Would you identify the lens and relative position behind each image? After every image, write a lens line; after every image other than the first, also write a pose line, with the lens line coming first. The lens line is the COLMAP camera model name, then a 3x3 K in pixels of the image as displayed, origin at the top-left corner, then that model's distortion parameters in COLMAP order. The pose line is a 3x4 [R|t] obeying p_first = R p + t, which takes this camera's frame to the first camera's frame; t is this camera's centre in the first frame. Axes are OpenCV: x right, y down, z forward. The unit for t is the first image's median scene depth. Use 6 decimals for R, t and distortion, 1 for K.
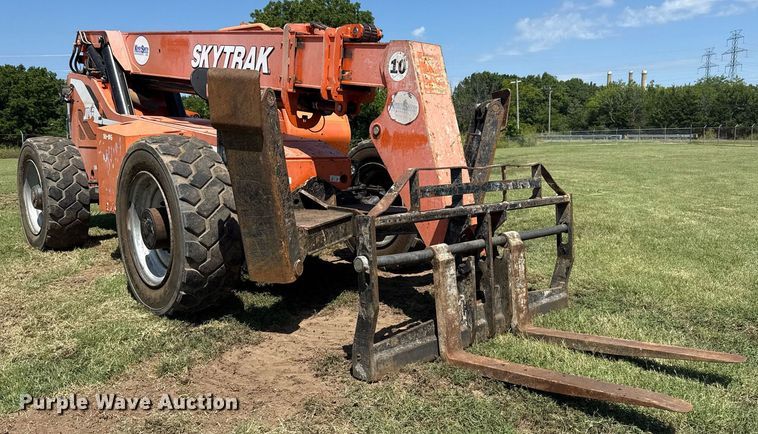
lens RADIAL K [[591.2, 0, 392.3], [0, 591.2, 215.4], [0, 0, 1]] dist [0.155049, -0.269380]
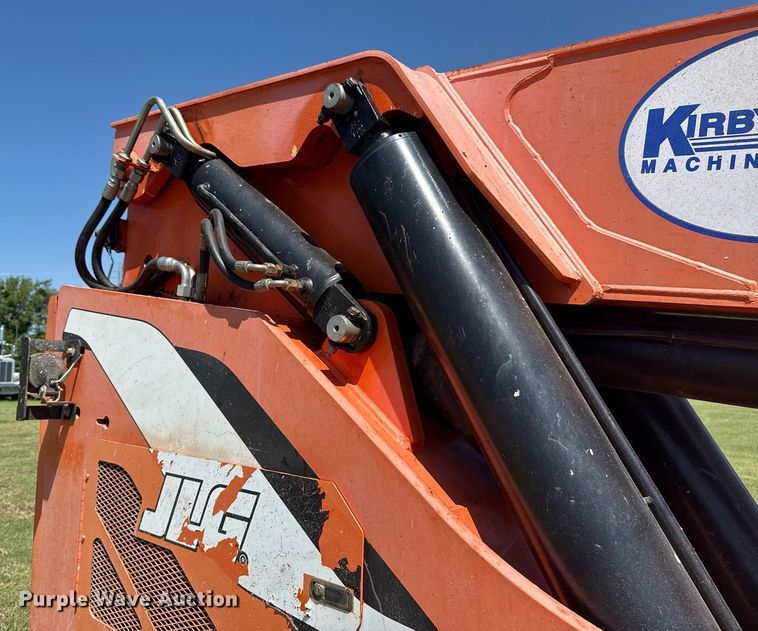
lens RADIAL K [[554.3, 0, 379.0], [0, 554.3, 315.5], [0, 0, 1]] dist [0.040034, -0.000772]
pose [[0.990165, 0.021652, 0.138220, -0.799574], [0.006803, 0.979331, -0.202148, -0.324000], [-0.139740, 0.201100, 0.969552, 1.392748]]
